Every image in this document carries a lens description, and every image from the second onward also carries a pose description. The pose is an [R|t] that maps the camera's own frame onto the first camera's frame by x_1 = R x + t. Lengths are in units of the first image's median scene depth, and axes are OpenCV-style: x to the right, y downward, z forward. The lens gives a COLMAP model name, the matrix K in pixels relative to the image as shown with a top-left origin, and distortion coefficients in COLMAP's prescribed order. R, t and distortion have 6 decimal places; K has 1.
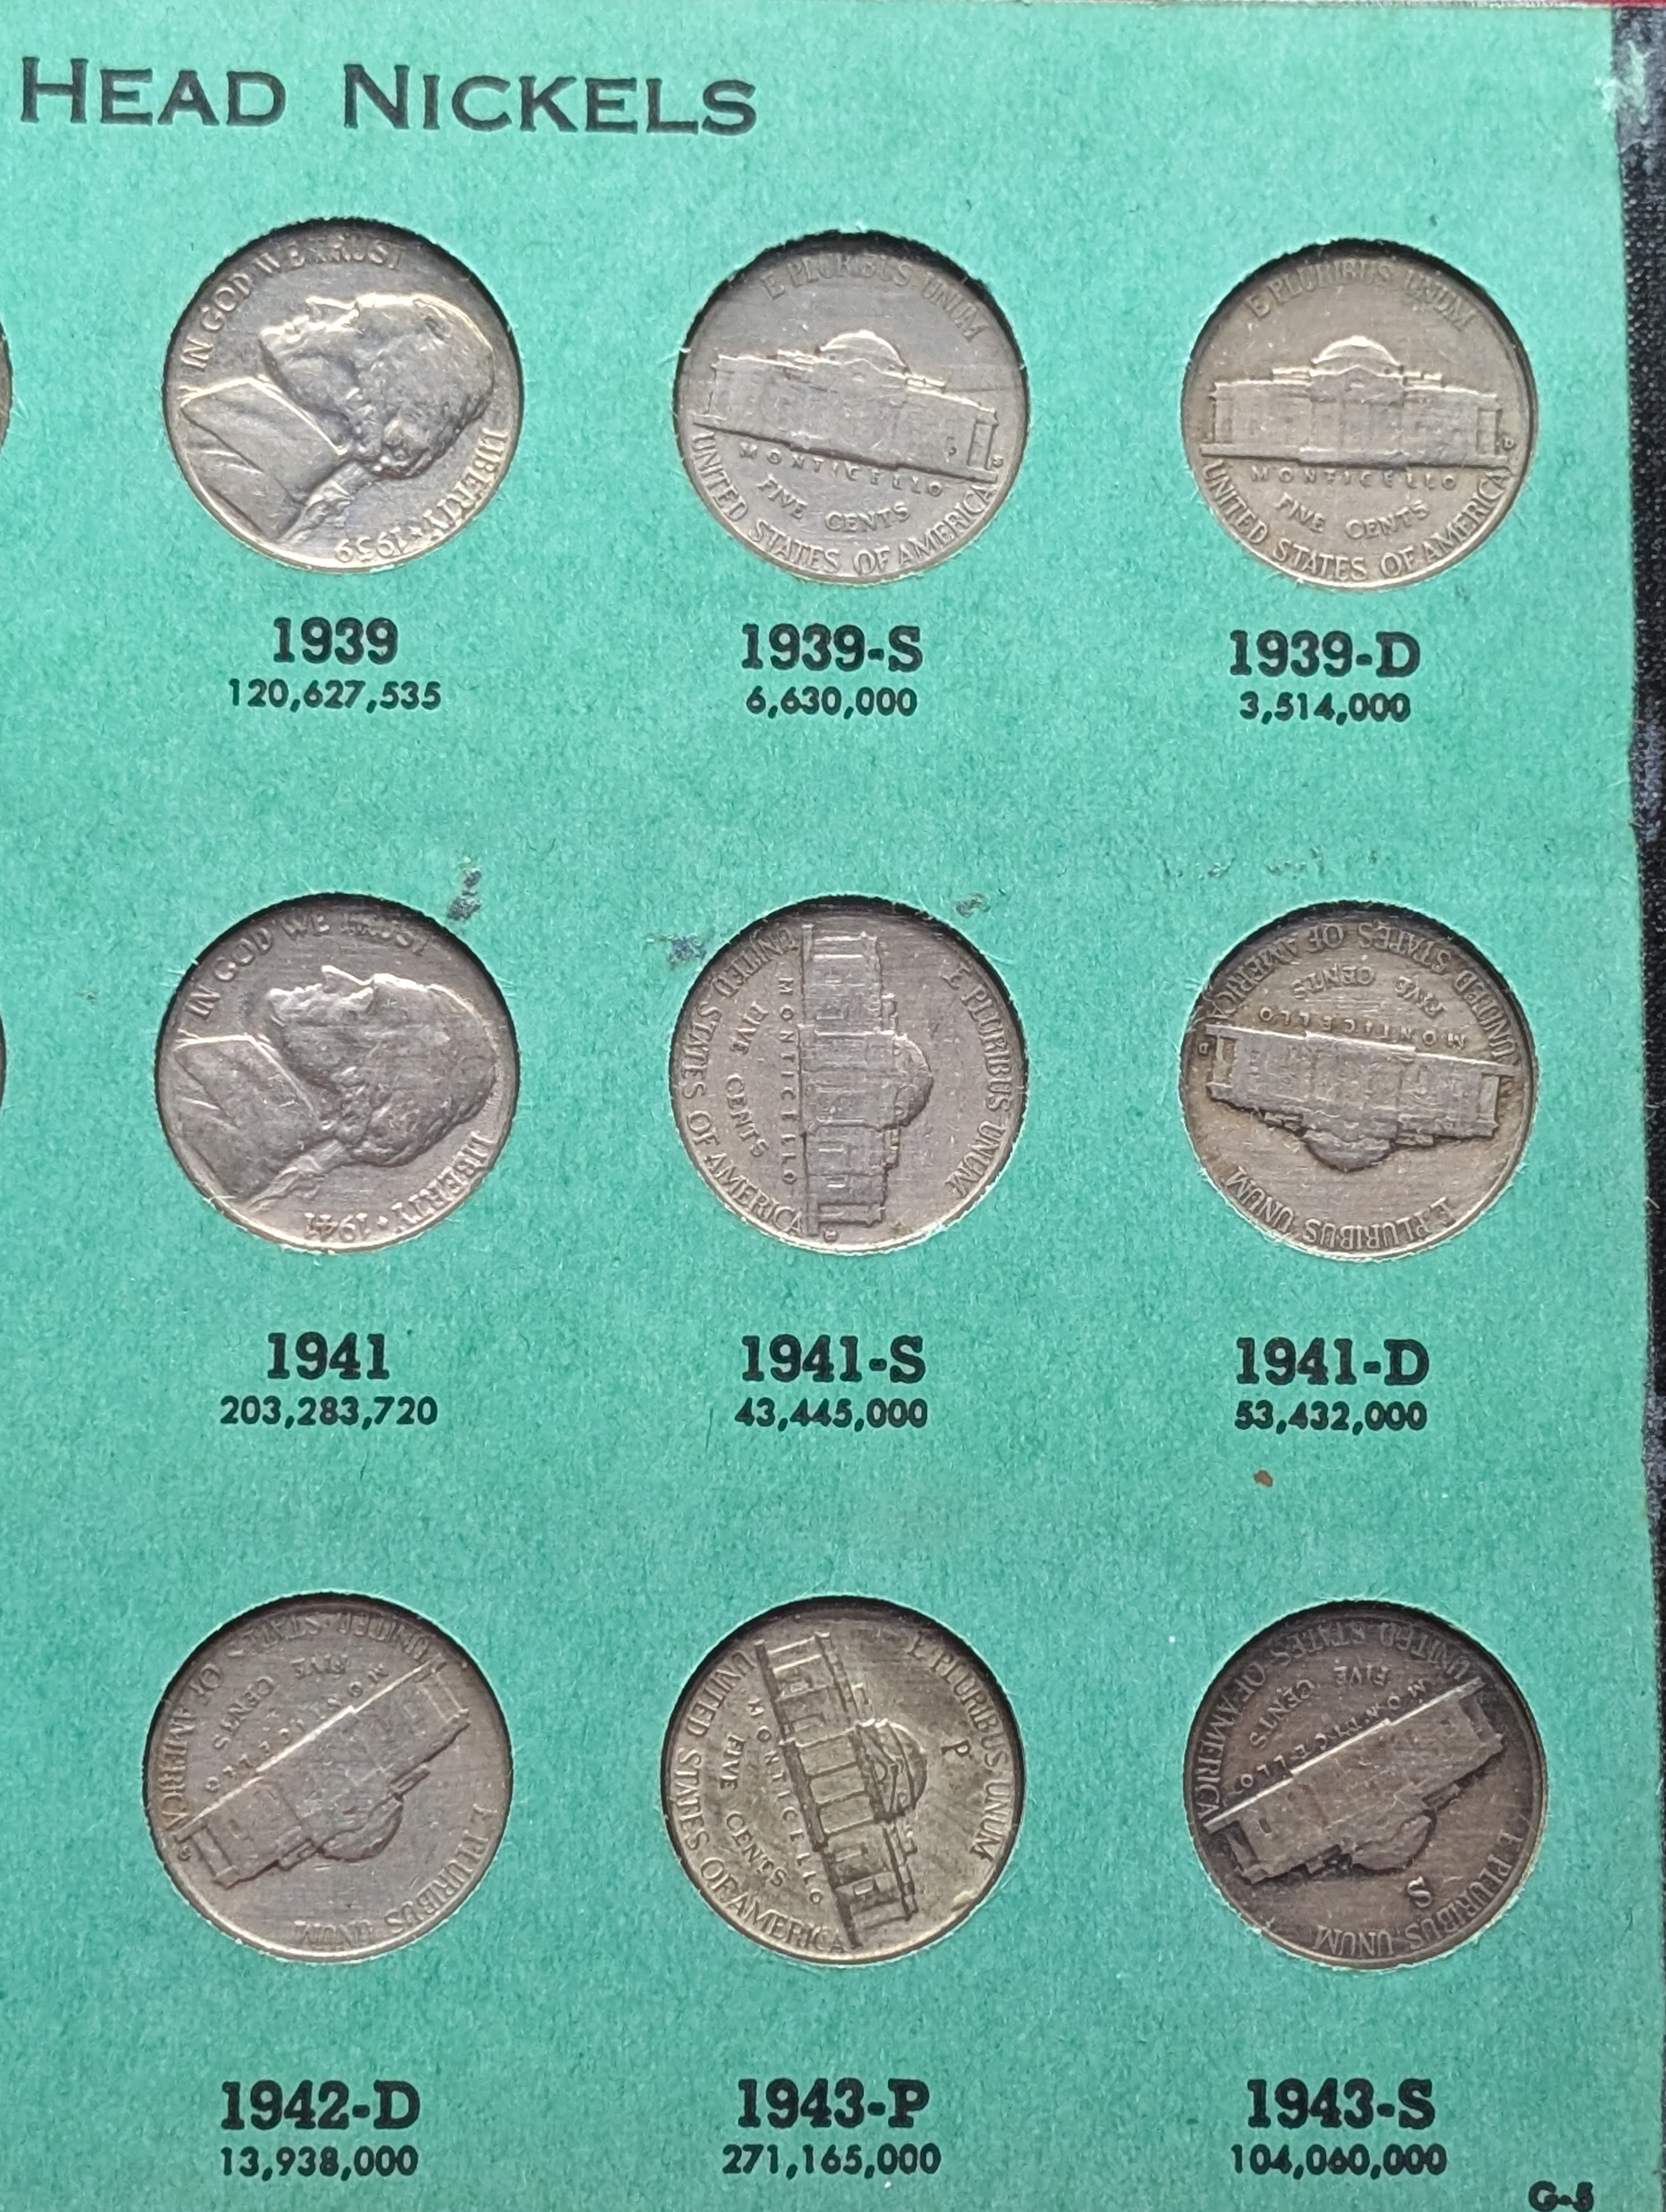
lens RADIAL K [[3189.1, 0, 835.2], [0, 3189.1, 1139.8], [0, 0, 1]] dist [0.102564, -0.301990]
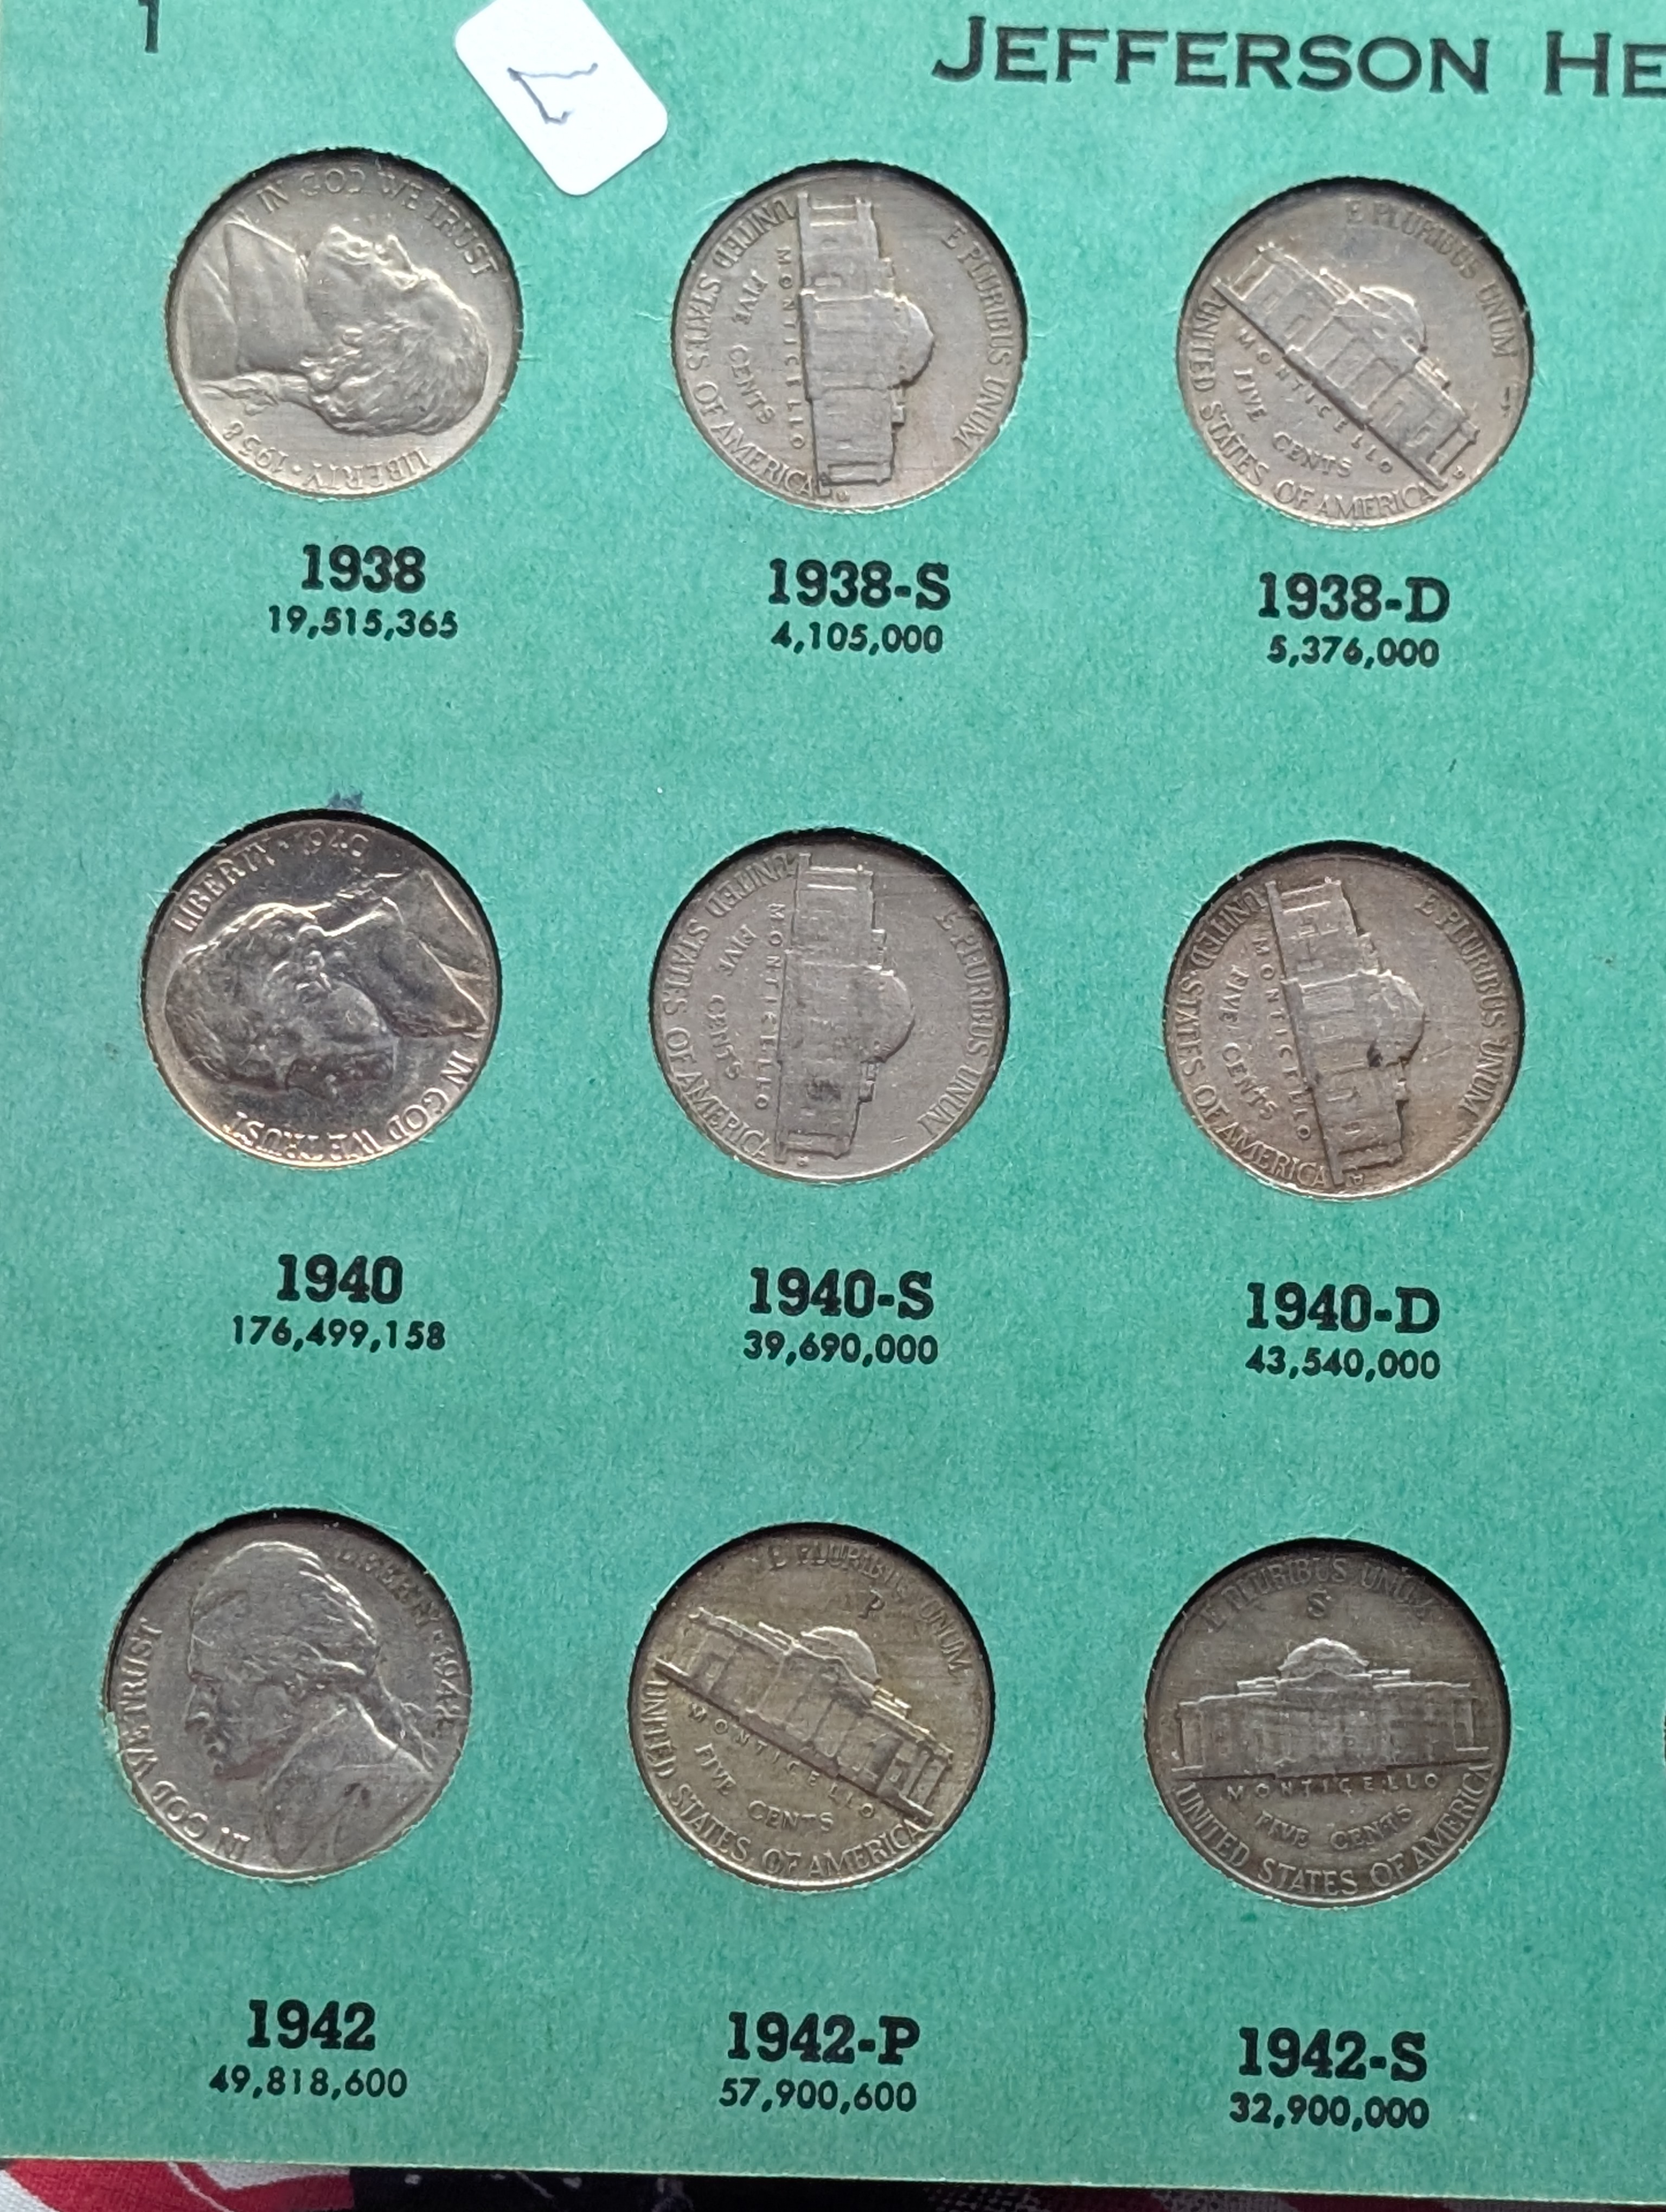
lens RADIAL K [[3186.0, 0, 755.0], [0, 3186.0, 1047.7], [0, 0, 1]] dist [0.067881, -0.101491]
pose [[0.999437, 0.020809, -0.026331, -0.159750], [-0.021020, 0.999749, -0.007774, -0.001290], [0.026163, 0.008323, 0.999623, -0.004841]]
